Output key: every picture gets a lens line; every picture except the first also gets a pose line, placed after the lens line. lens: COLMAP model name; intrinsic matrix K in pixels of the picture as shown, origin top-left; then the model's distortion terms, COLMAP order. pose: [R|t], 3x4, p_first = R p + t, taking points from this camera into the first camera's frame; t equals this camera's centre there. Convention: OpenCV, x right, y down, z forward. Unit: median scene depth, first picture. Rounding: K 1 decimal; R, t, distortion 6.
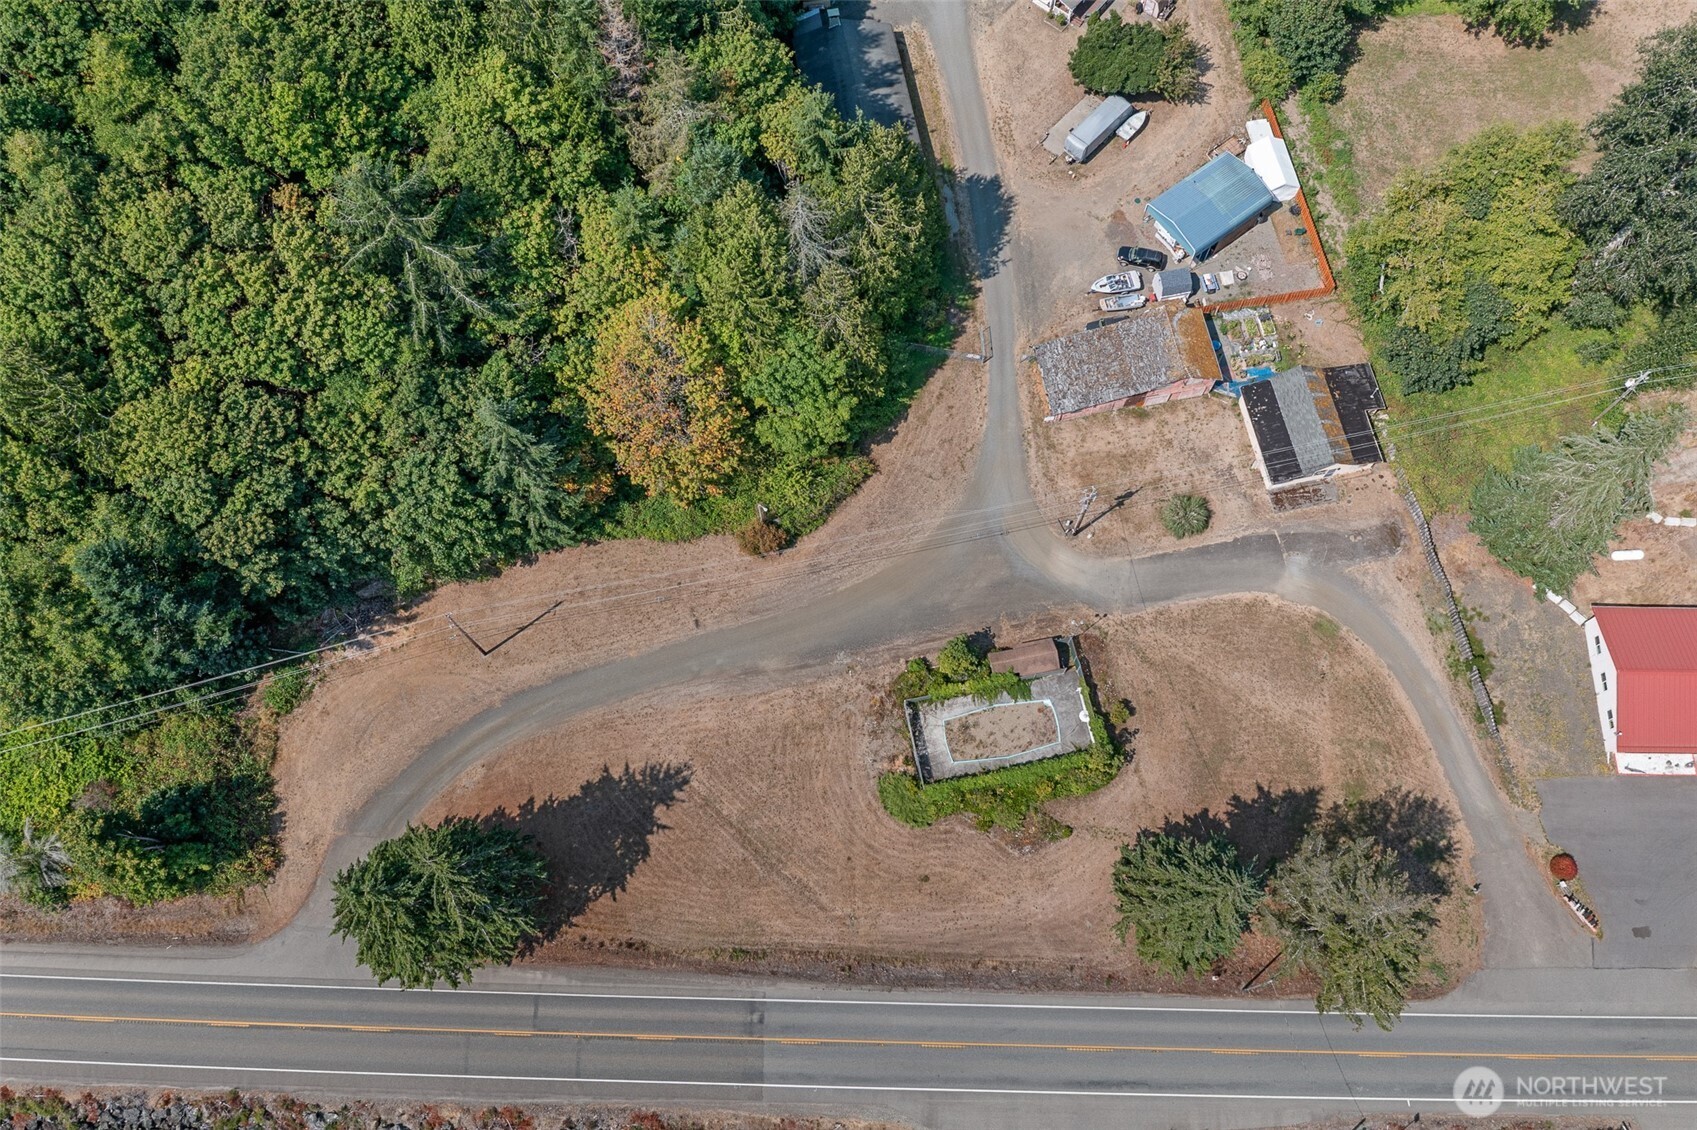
lens RADIAL K [[1339.8, 0, 839.1], [0, 1339.8, 570.5], [0, 0, 1]] dist [-0.018544, -0.000248]
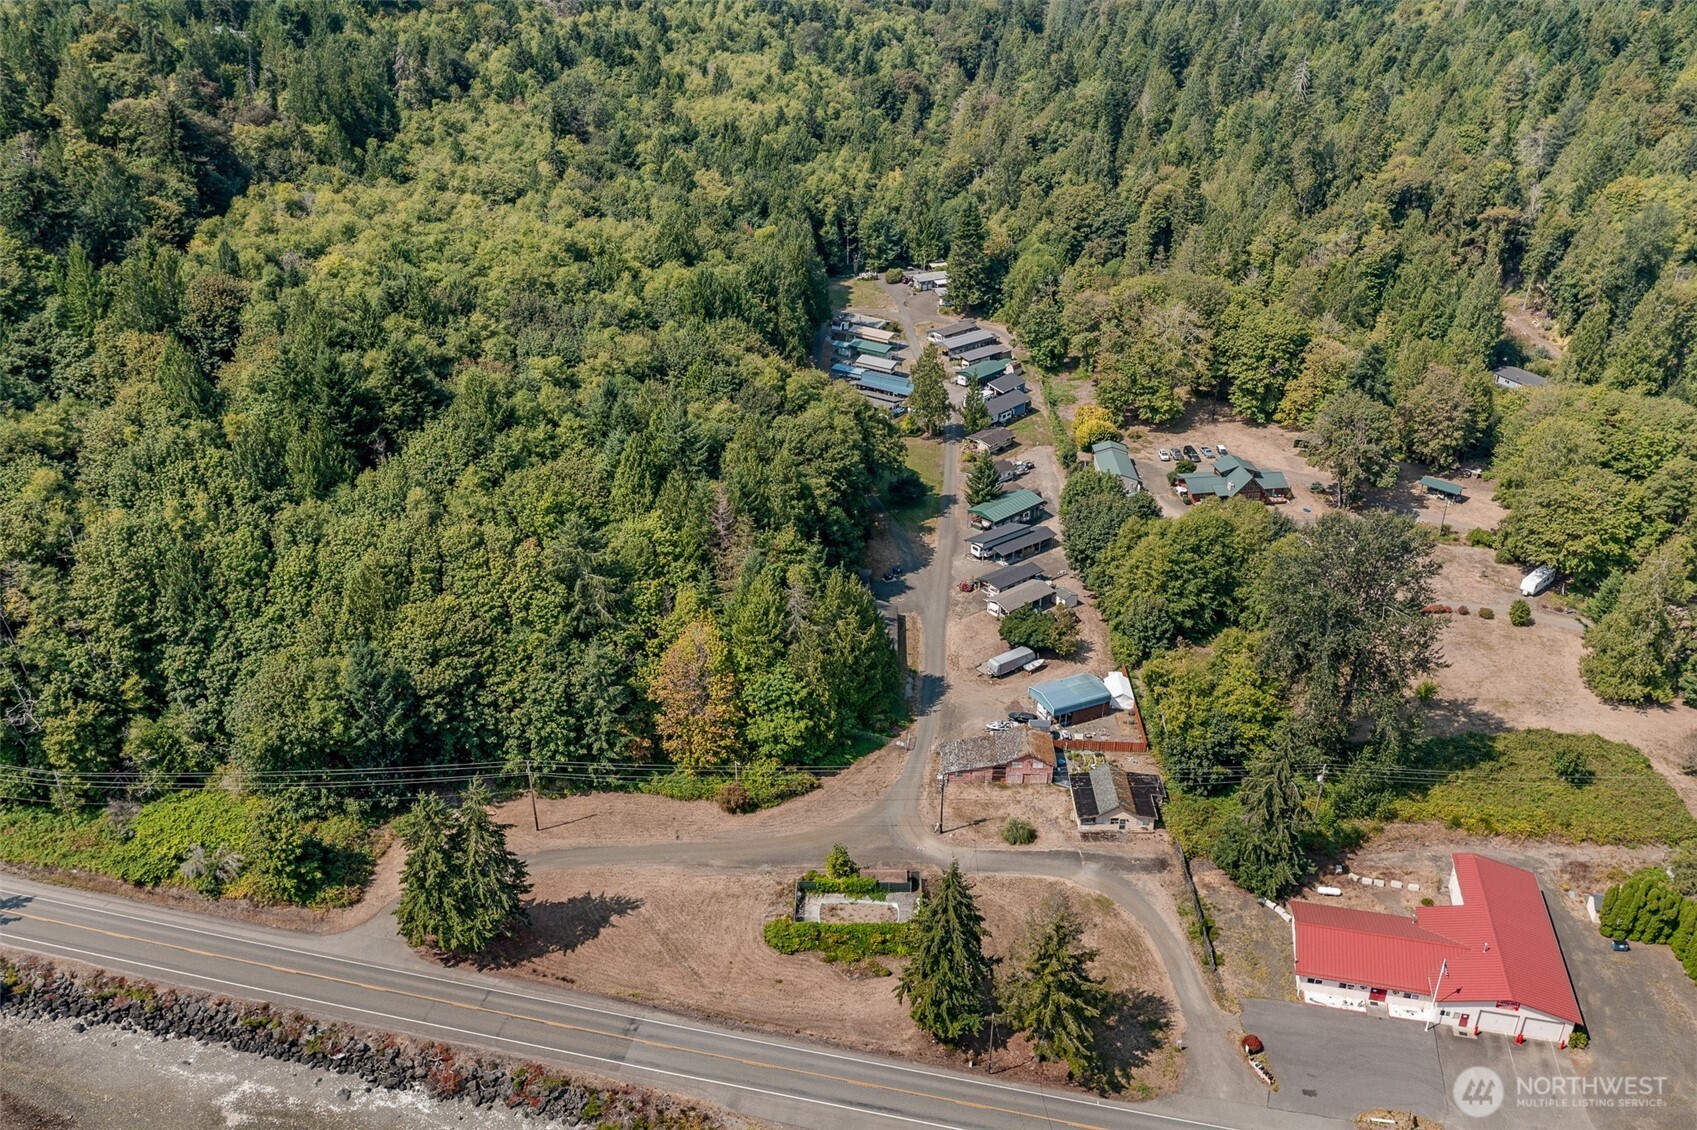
lens RADIAL K [[1338.9, 0, 841.8], [0, 1338.9, 574.5], [0, 0, 1]] dist [-0.022288, 0.013191]
pose [[0.976895, 0.109240, -0.183692, 0.335378], [-0.204773, 0.724508, -0.658146, 0.822613], [0.061190, 0.680554, 0.730138, -0.294403]]
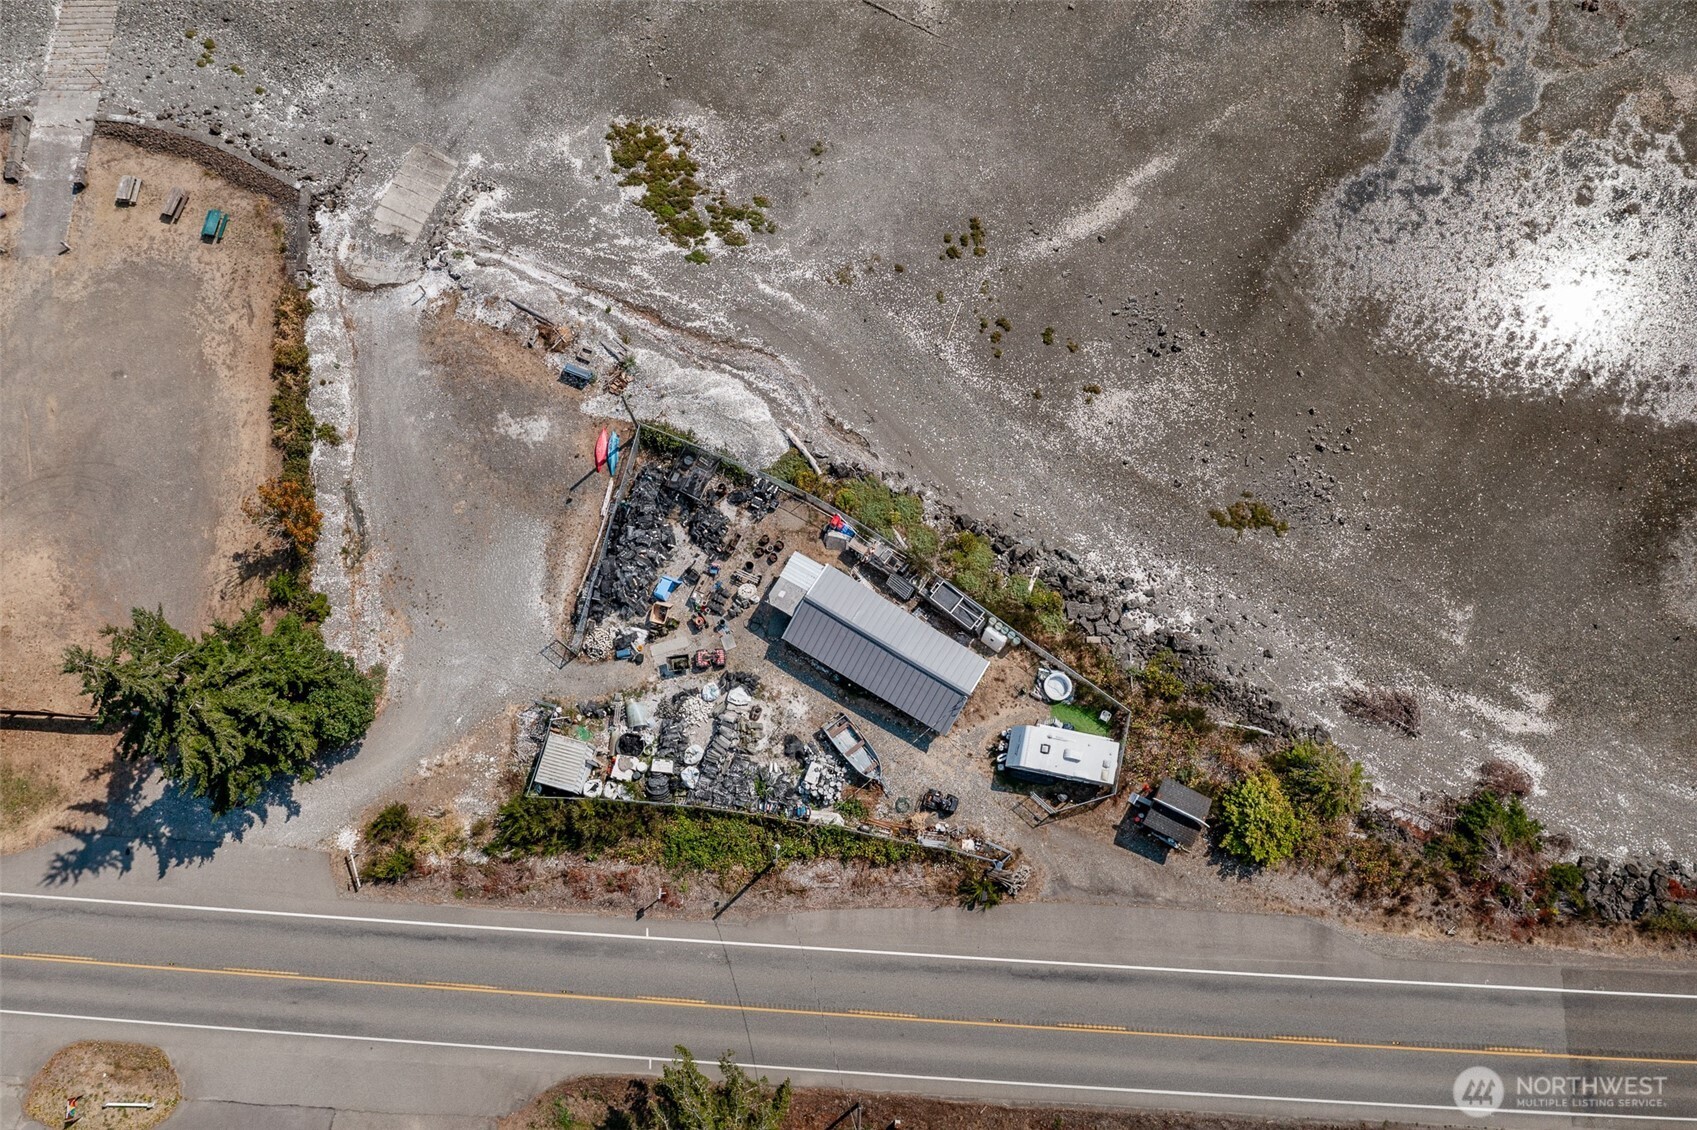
lens RADIAL K [[1521.4, 0, 848.5], [0, 1521.4, 565.0], [0, 0, 1]] dist [-0.017990, -0.004848]
pose [[-0.998852, -0.025686, 0.040430, 0.272296], [0.044574, -0.807437, 0.588267, 0.080642], [0.017534, 0.589394, 0.807655, 0.214530]]
